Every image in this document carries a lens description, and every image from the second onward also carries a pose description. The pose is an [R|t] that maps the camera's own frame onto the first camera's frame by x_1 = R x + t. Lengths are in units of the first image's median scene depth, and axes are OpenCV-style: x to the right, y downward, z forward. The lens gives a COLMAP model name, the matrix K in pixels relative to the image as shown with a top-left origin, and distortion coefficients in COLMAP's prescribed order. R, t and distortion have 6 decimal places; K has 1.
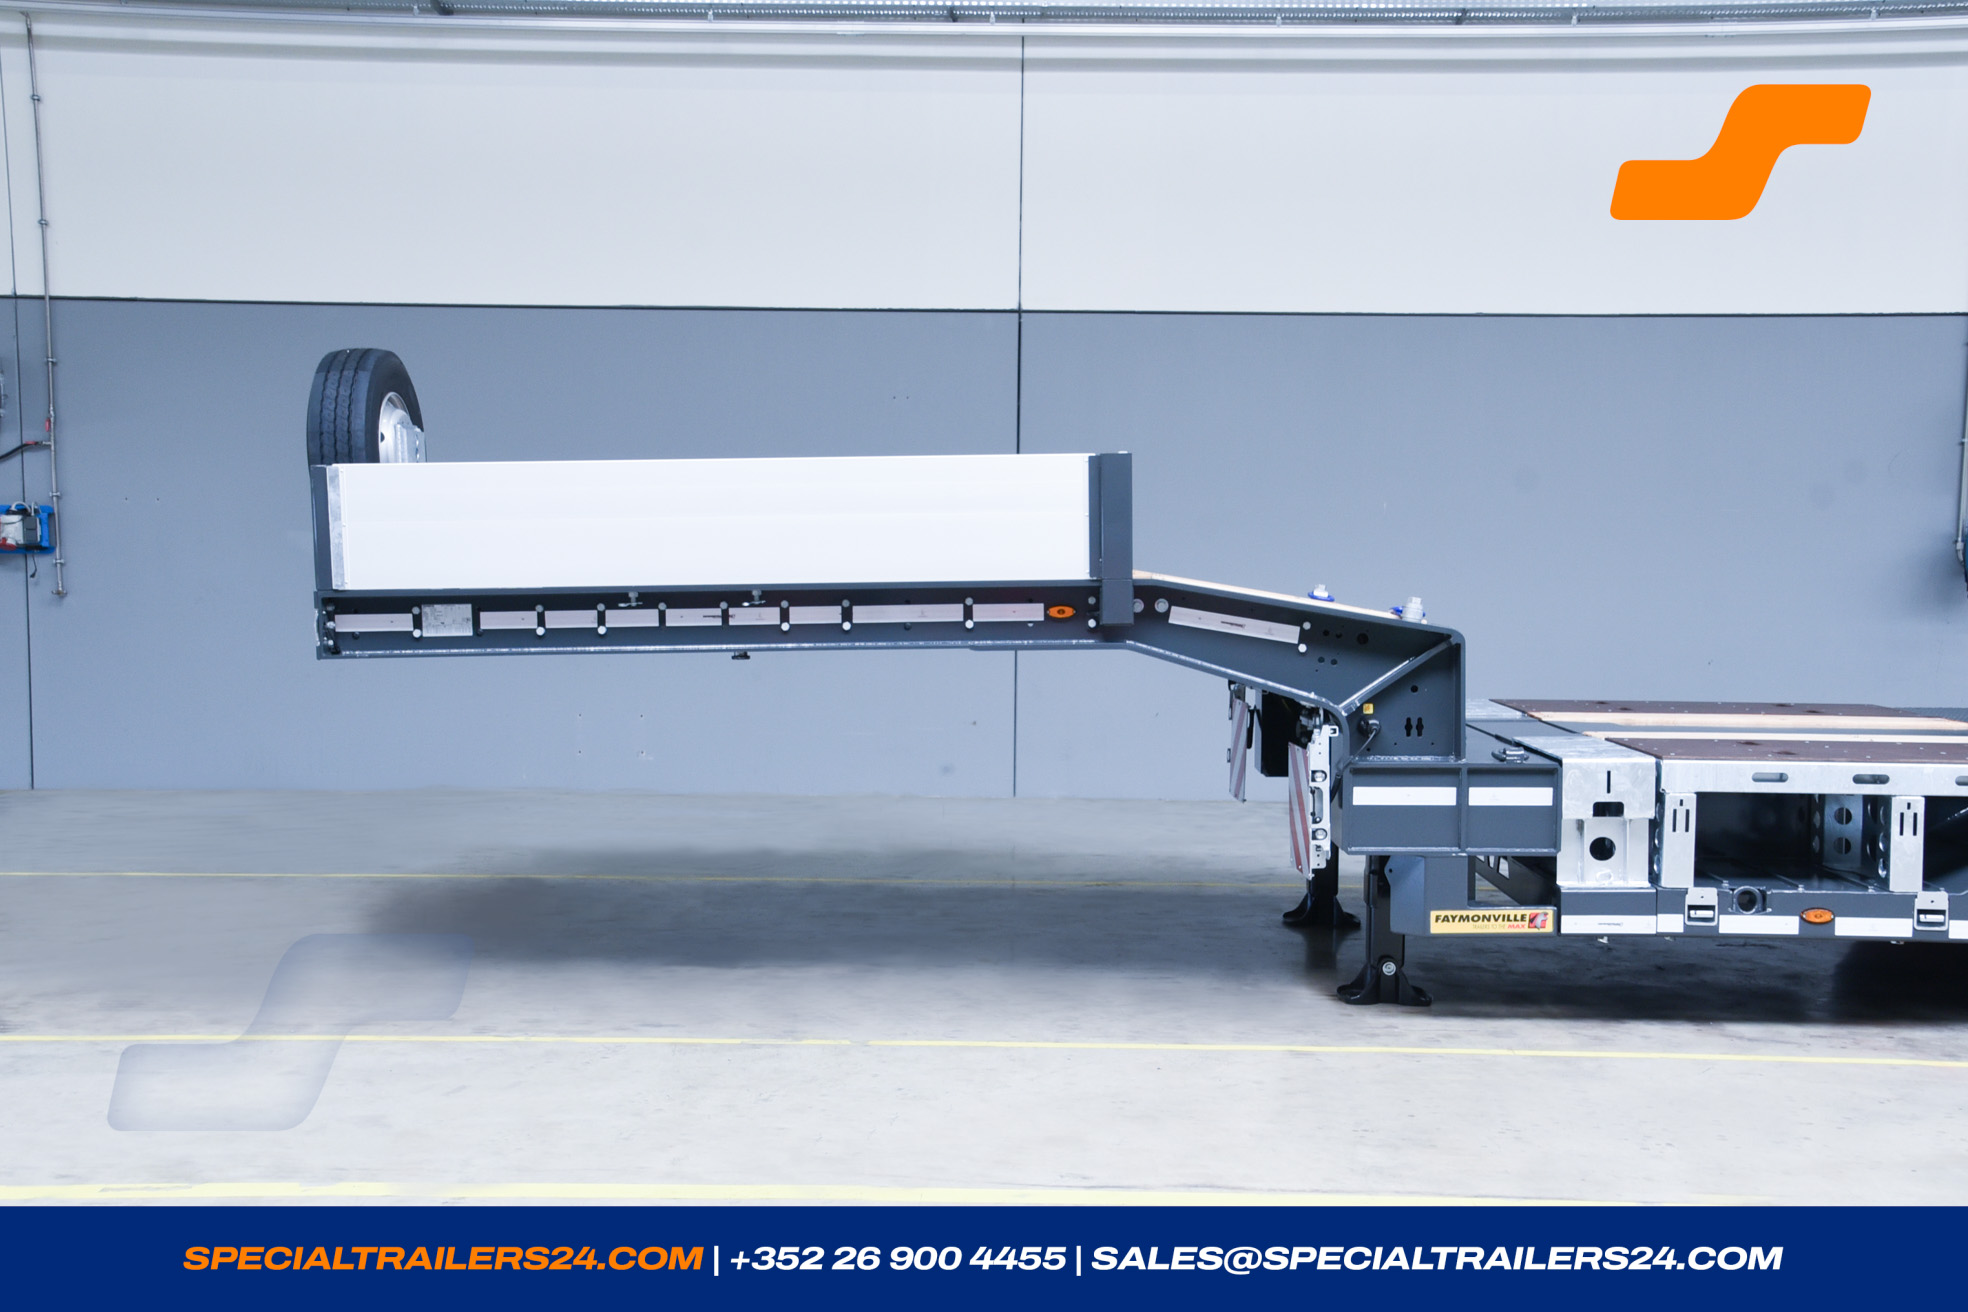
lens RADIAL K [[2173.9, 0, 976.3], [0, 2173.9, 699.1], [0, 0, 1]] dist [0.013617, 0.346683]
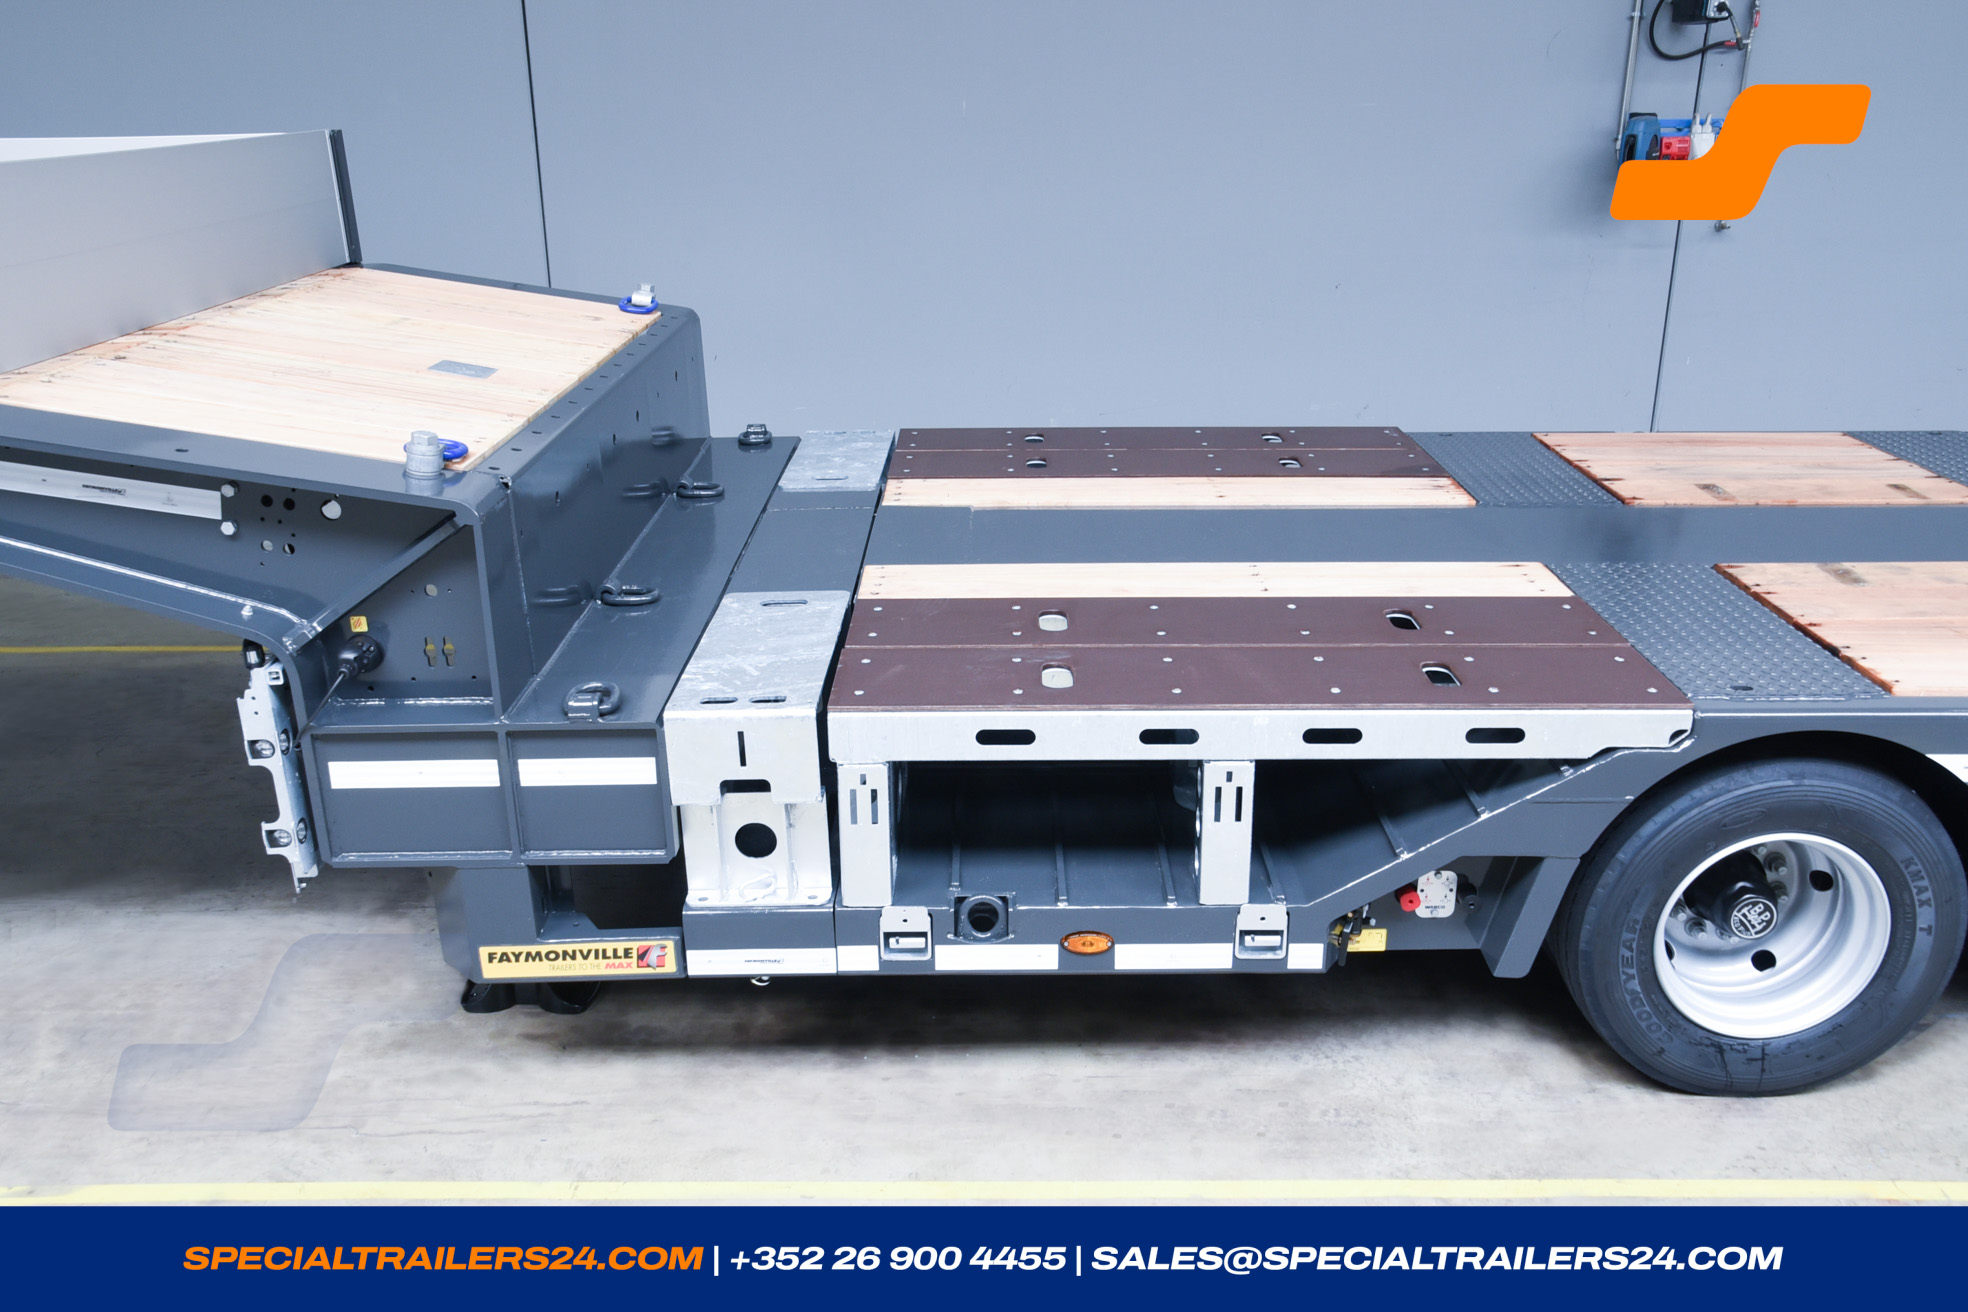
lens RADIAL K [[1646.2, 0, 984.0], [0, 1646.2, 656.0], [0, 0, 1]] dist [0.006856, 0.006390]
pose [[0.999714, -0.020050, -0.013060, 0.360684], [0.022872, 0.961078, 0.275330, -0.108663], [0.007031, -0.275550, 0.961261, 0.571875]]
